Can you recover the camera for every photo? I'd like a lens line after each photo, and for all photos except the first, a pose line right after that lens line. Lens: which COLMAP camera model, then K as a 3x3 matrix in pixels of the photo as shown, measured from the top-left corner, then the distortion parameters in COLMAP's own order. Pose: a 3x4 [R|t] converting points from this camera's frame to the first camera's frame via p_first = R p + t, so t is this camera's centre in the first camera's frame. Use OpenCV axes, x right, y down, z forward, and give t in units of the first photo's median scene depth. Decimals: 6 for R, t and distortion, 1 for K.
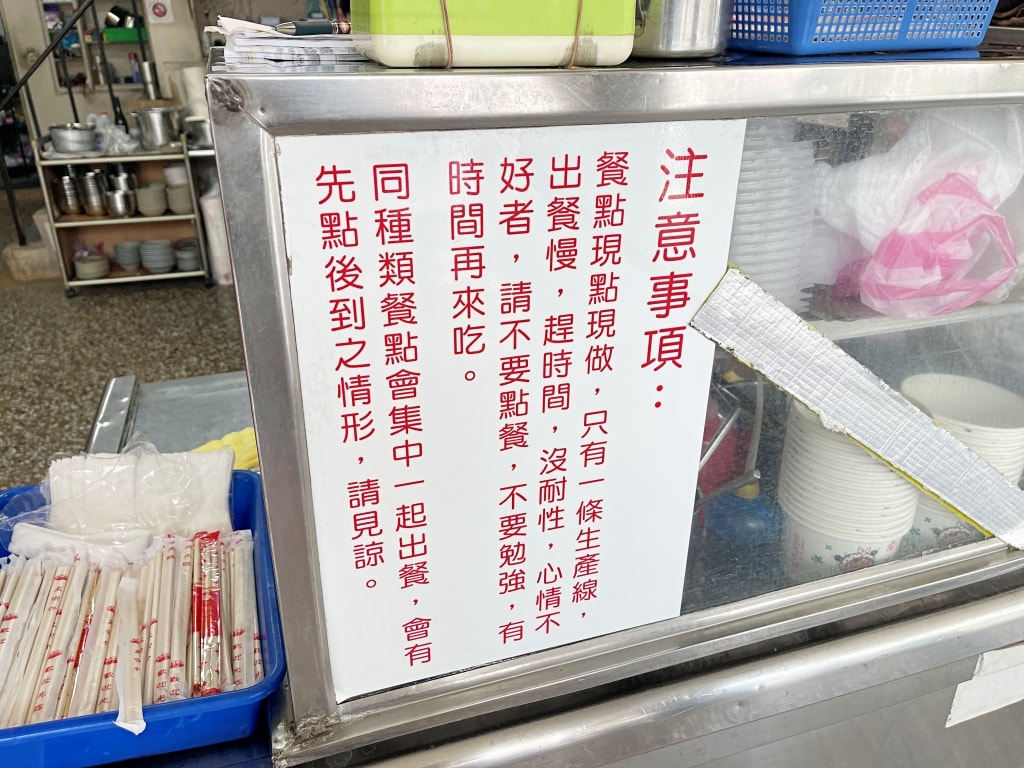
lens RADIAL K [[797.6, 0, 512.0], [0, 797.6, 384.0], [0, 0, 1]] dist [-0.013094, -0.007818]
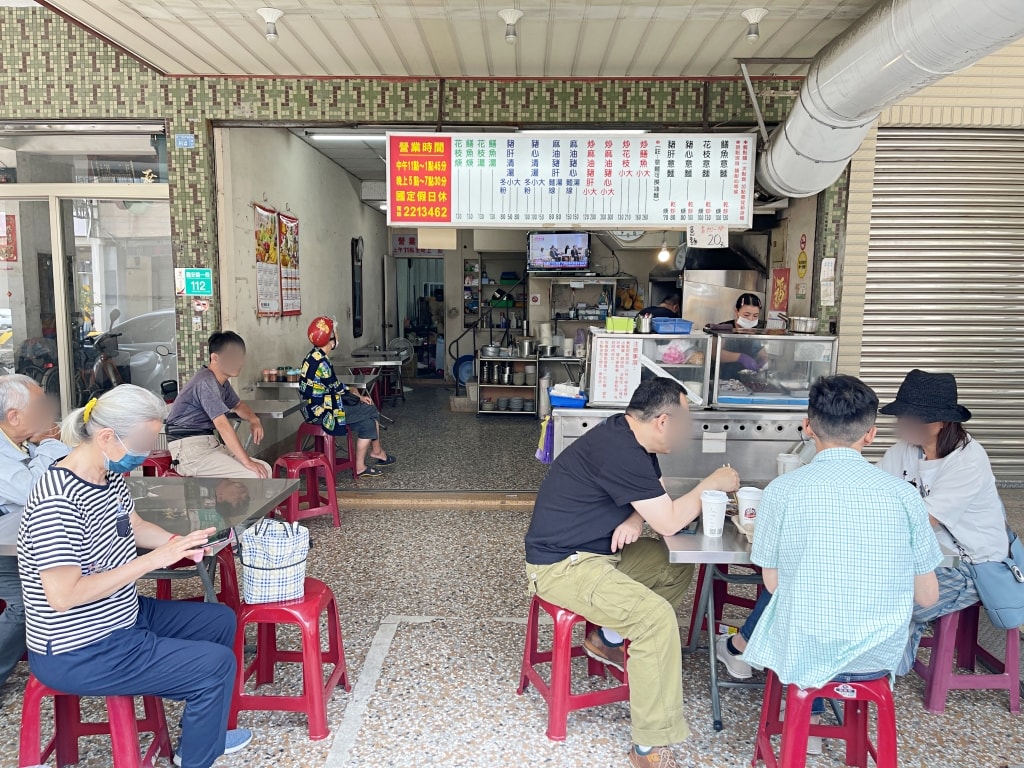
lens RADIAL K [[797.6, 0, 512.0], [0, 797.6, 384.0], [0, 0, 1]] dist [-0.013094, -0.007818]
pose [[0.945729, 0.059559, -0.319452, 1.614240], [-0.150804, 0.951232, -0.269103, 2.570796], [0.287846, 0.302673, 0.908589, -6.852021]]
